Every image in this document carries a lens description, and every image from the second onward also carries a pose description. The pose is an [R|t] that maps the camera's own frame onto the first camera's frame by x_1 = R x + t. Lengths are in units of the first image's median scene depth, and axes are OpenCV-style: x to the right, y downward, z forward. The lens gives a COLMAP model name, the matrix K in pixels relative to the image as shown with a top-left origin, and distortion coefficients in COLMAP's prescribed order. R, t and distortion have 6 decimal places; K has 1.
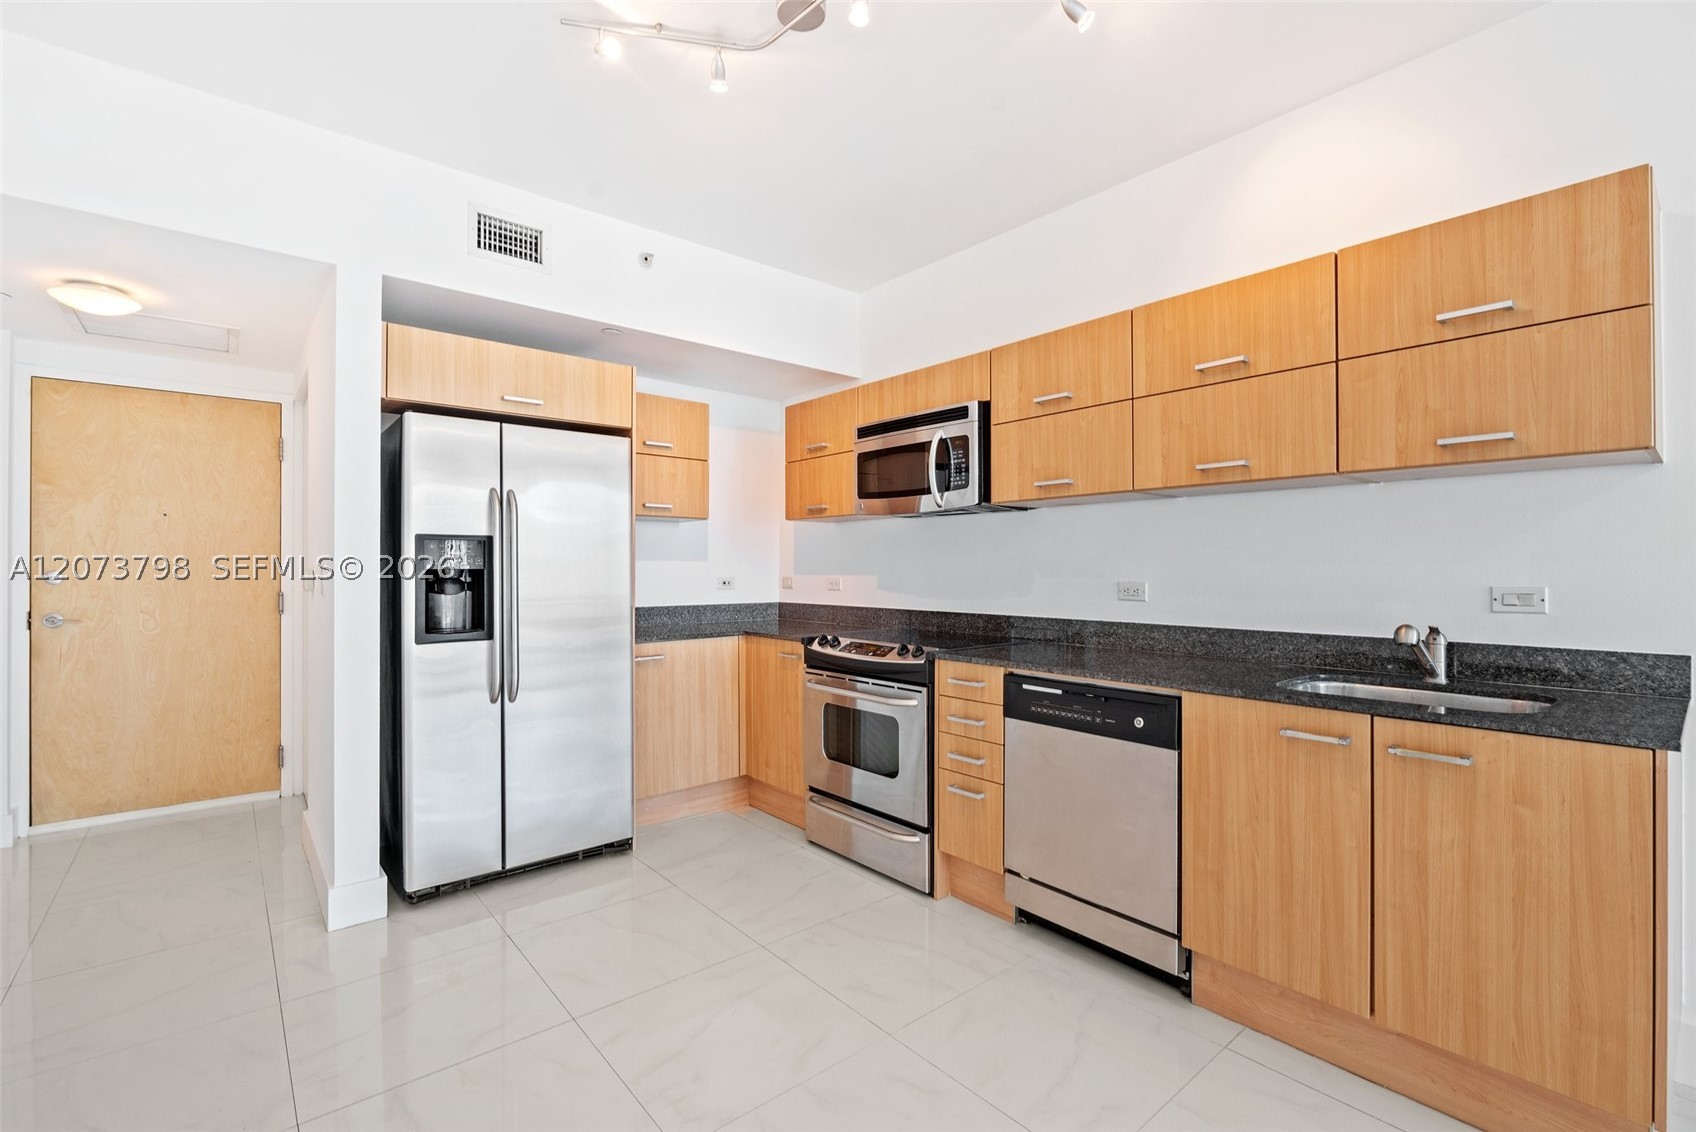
lens RADIAL K [[754.7, 0, 868.8], [0, 754.7, 563.2], [0, 0, 1]] dist [-0.000736, -0.004003]
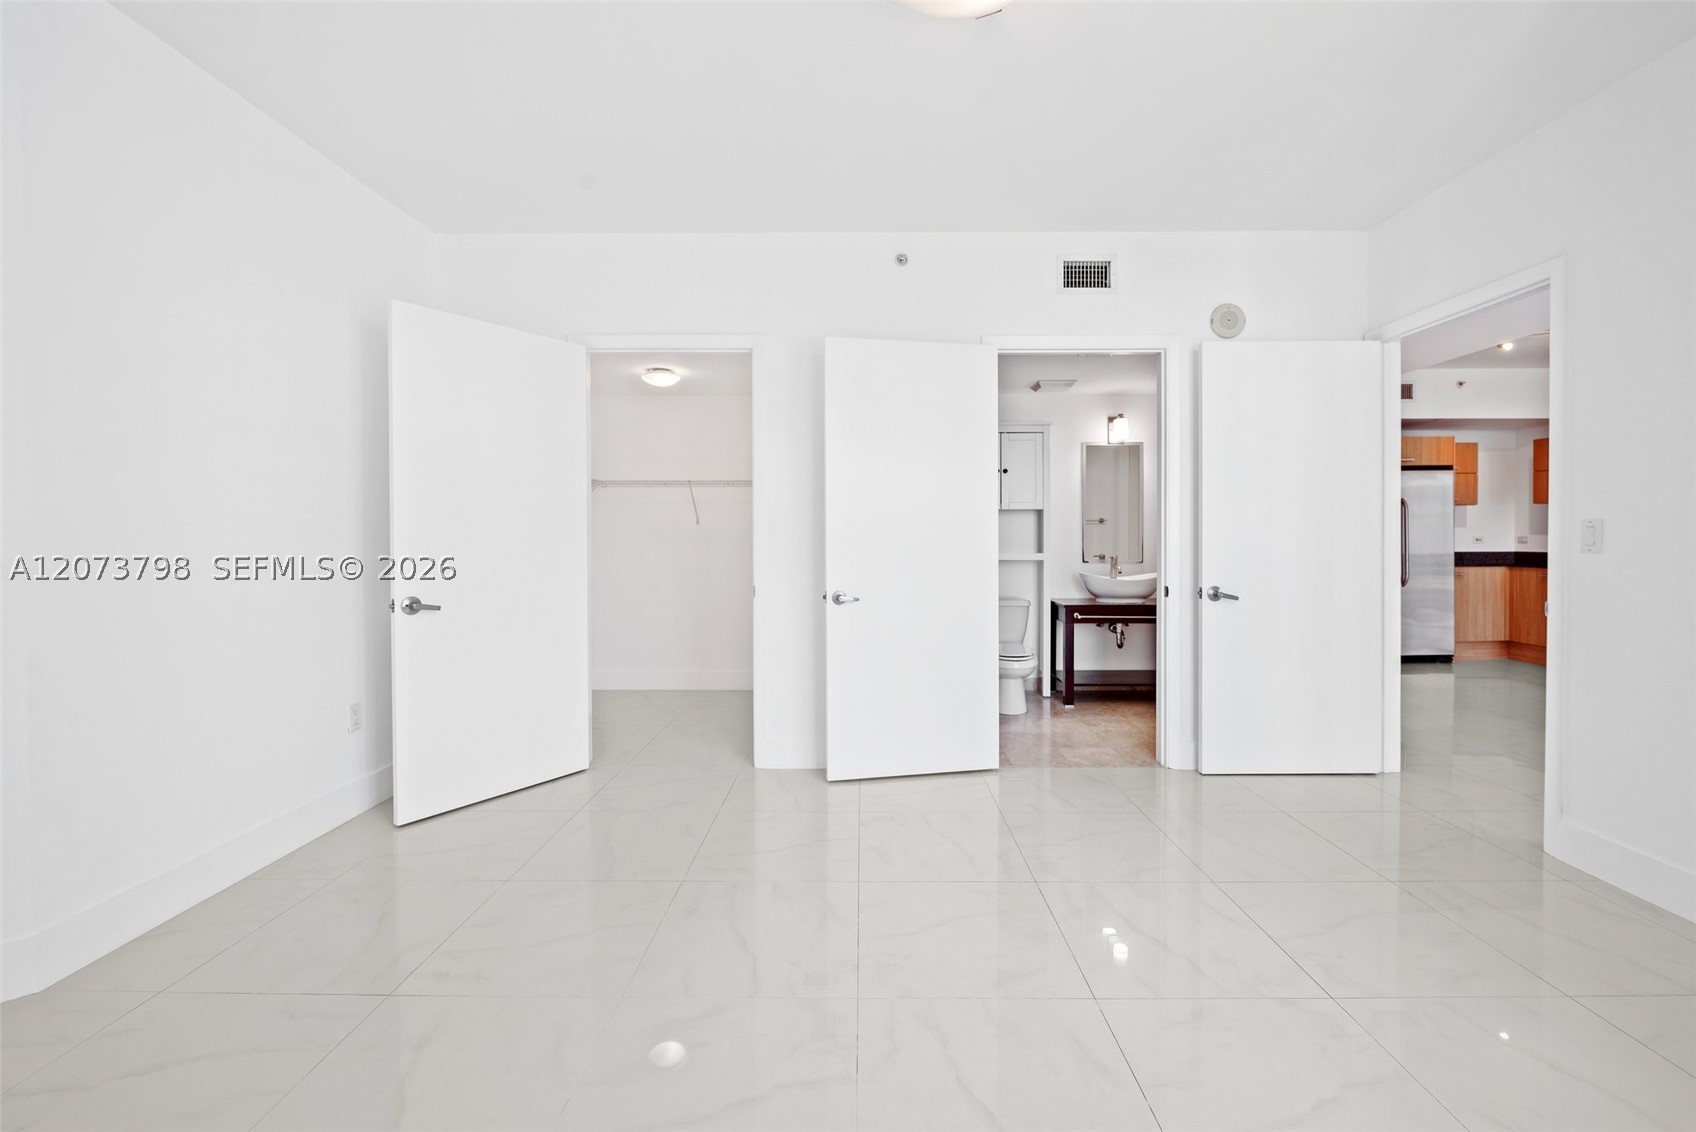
lens RADIAL K [[694.9, 0, 856.9], [0, 694.9, 563.5], [0, 0, 1]] dist [-0.003151, -0.001185]
pose [[0.757948, 0.007450, -0.652272, -0.330875], [0.013153, 0.999557, 0.026700, 0.025610], [0.652182, -0.028817, 0.757514, -1.672233]]
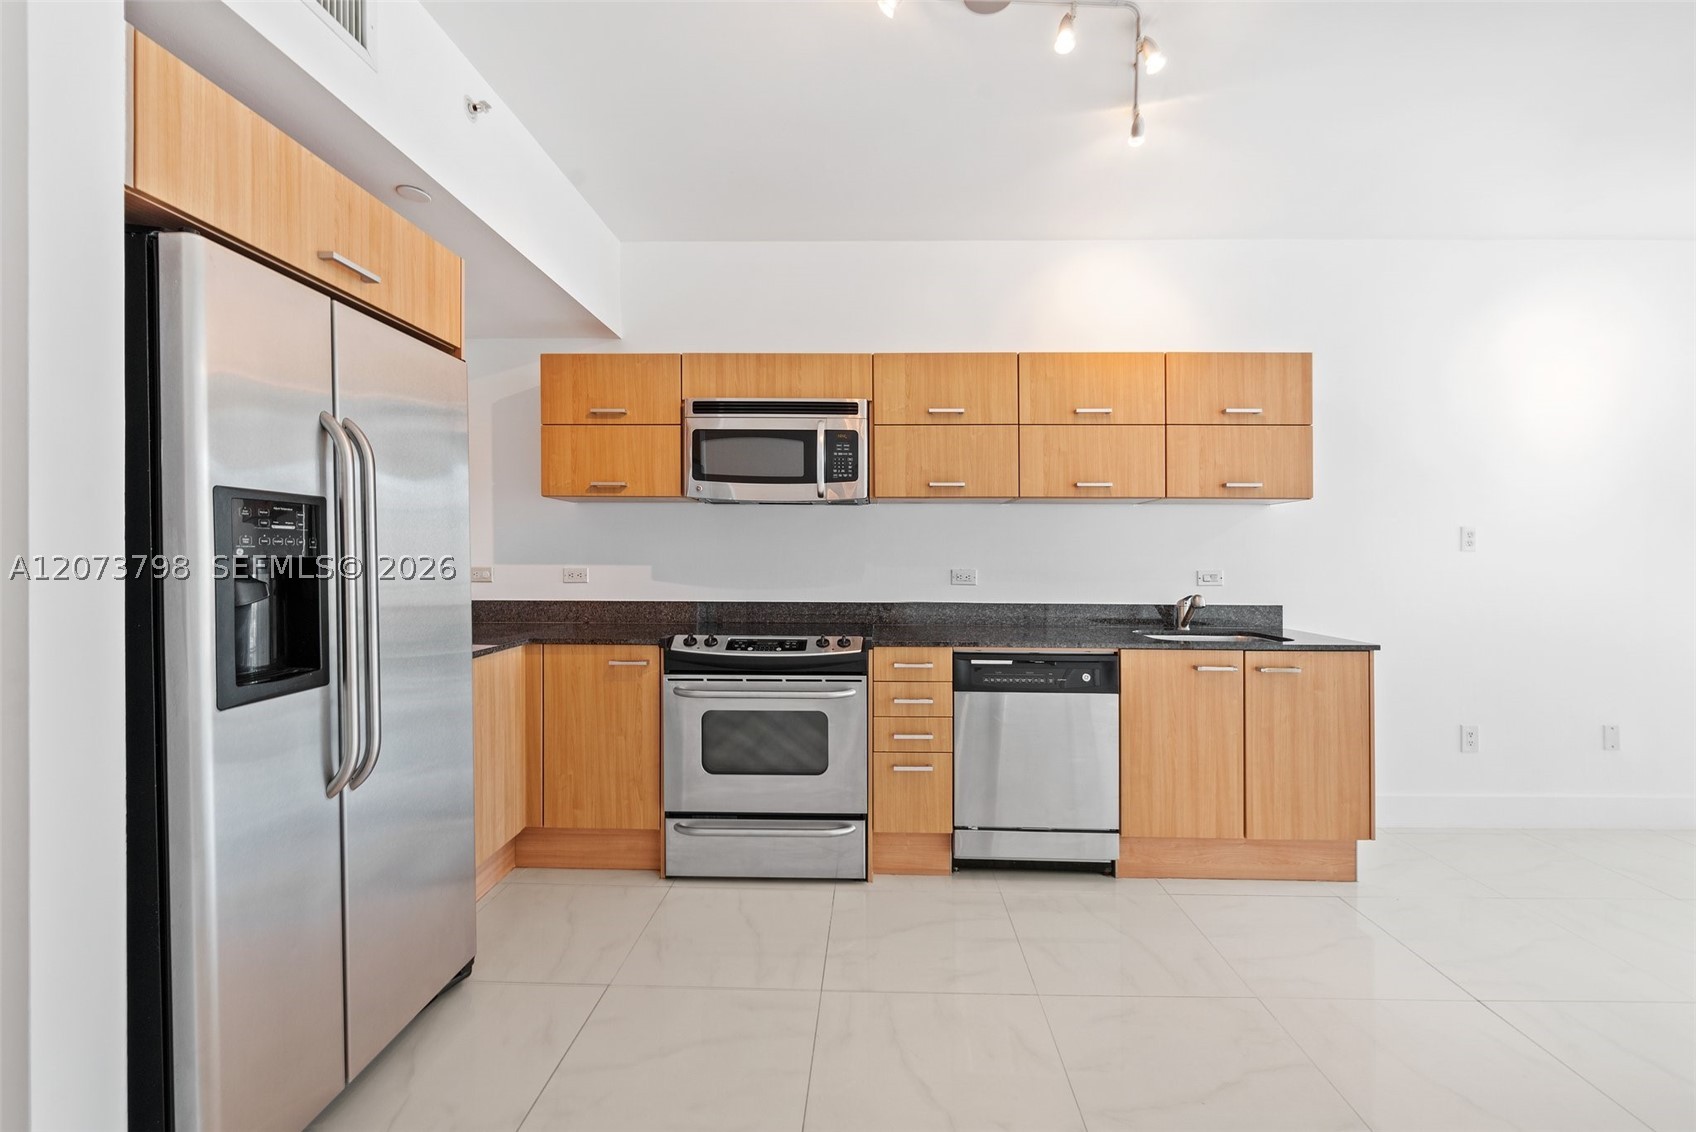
lens RADIAL K [[694.9, 0, 861.6], [0, 694.9, 548.3], [0, 0, 1]] dist [-0.003151, -0.001185]
pose [[0.674773, 0.011981, 0.737928, -0.557058], [-0.009695, 0.999926, -0.007368, 0.000172], [-0.737961, -0.002182, 0.674839, 0.335026]]
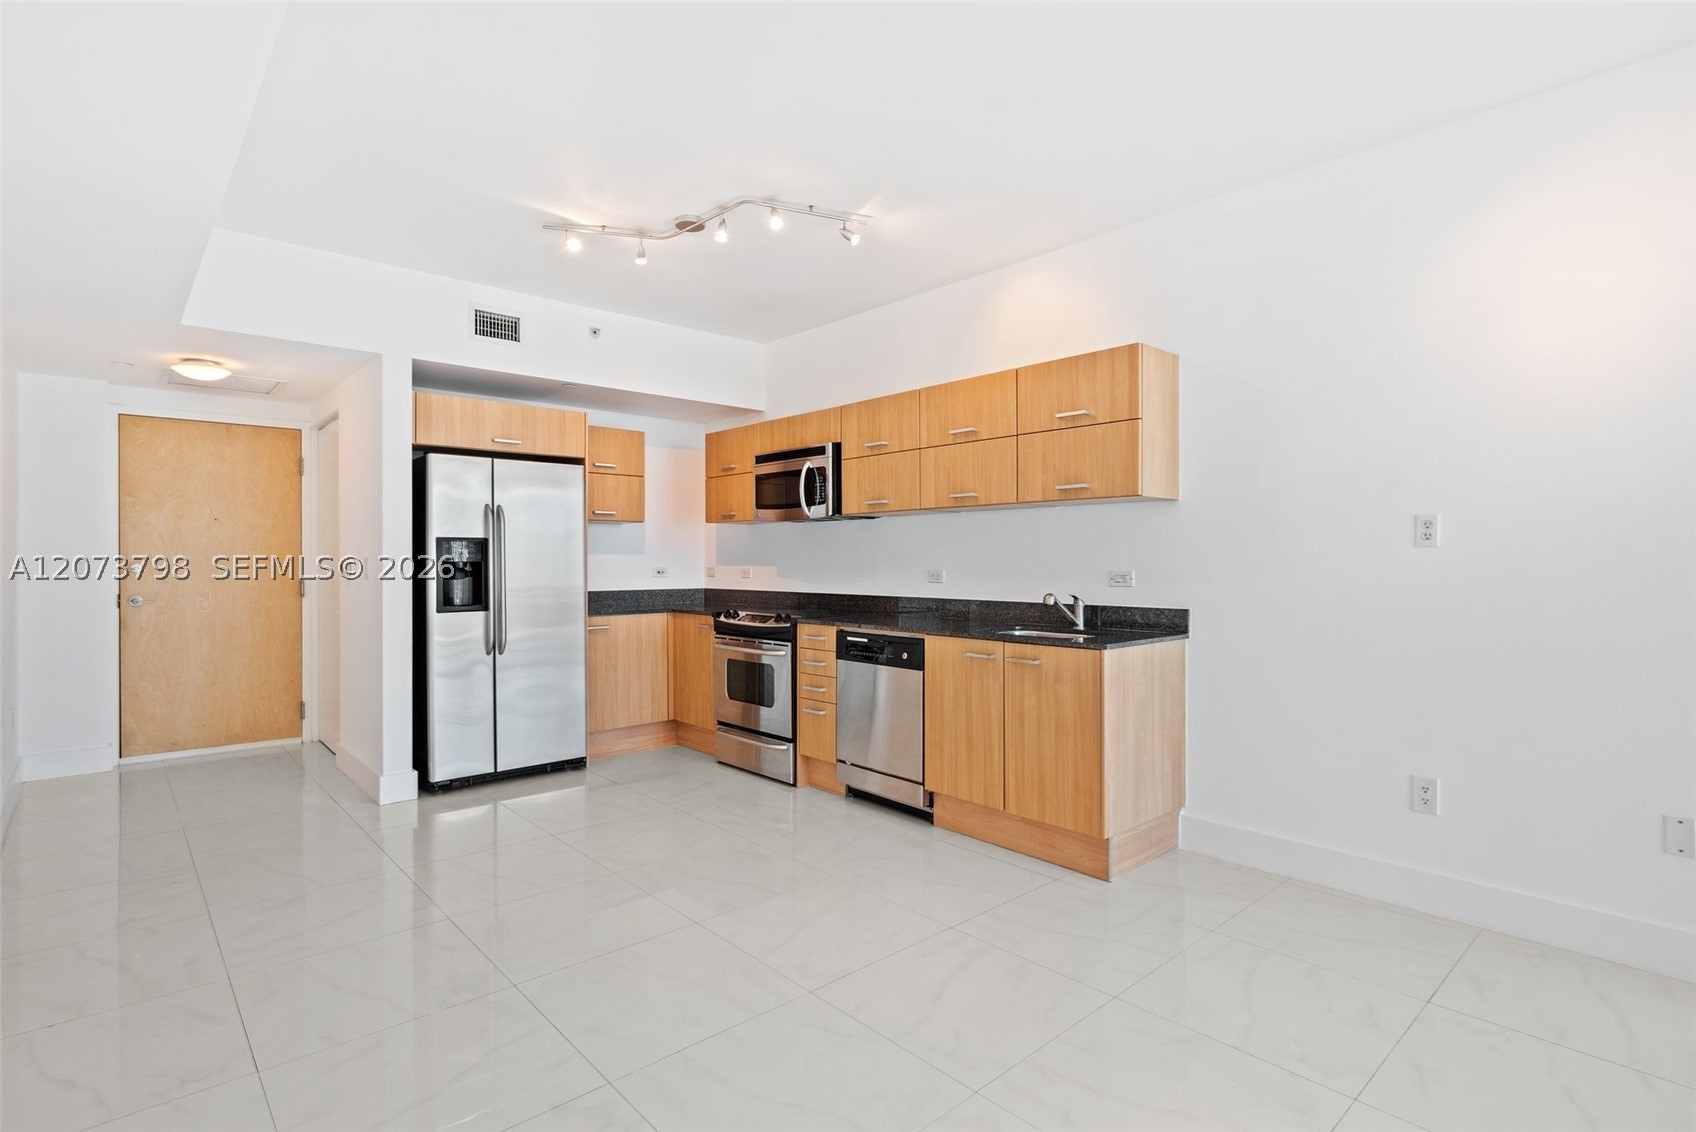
lens RADIAL K [[832.0, 0, 865.1], [0, 832.0, 559.1], [0, 0, 1]] dist [0.001527, 0.000173]
pose [[0.999583, -0.000958, 0.028877, 0.155863], [0.000813, 0.999987, 0.005029, -0.003328], [-0.028881, -0.005004, 0.999570, -0.545292]]
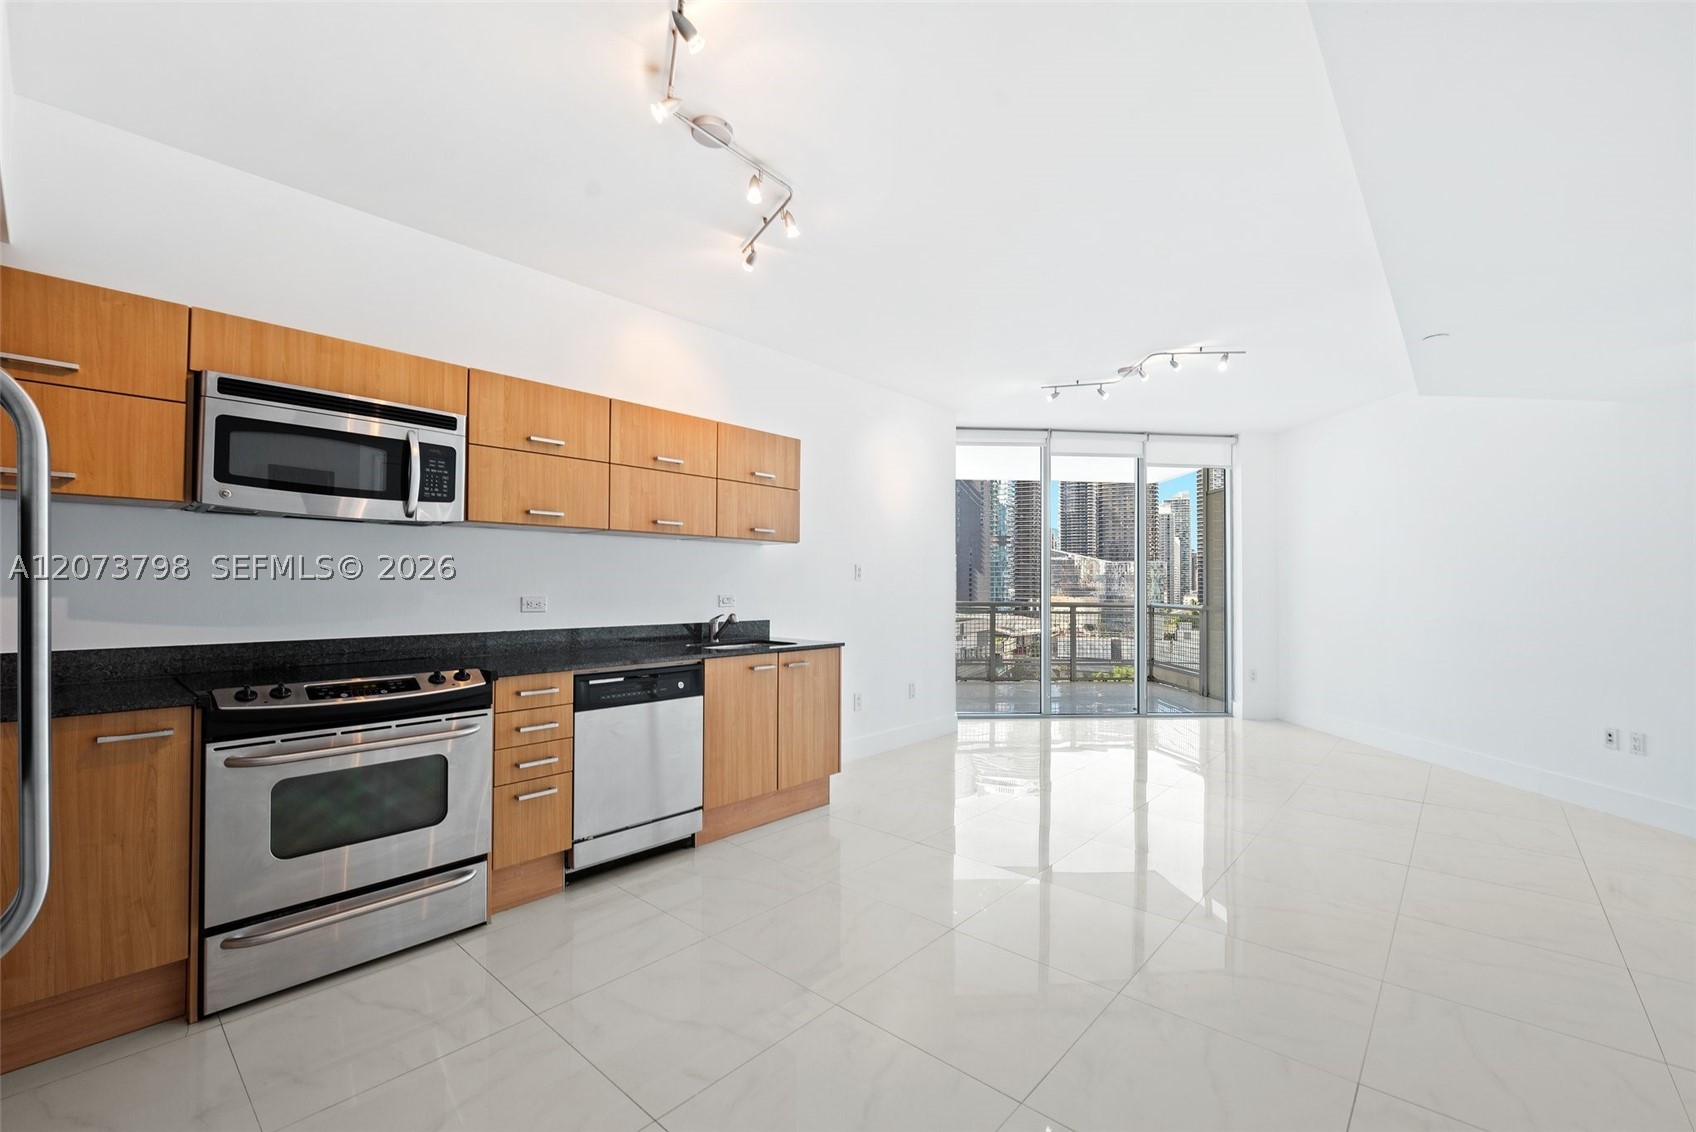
lens RADIAL K [[694.9, 0, 837.5], [0, 694.9, 562.5], [0, 0, 1]] dist [-0.003151, -0.001185]
pose [[-0.109158, 0.029668, 0.993582, -0.781270], [-0.013005, 0.999426, -0.031272, -0.001192], [-0.993939, -0.016335, -0.108710, 0.588720]]
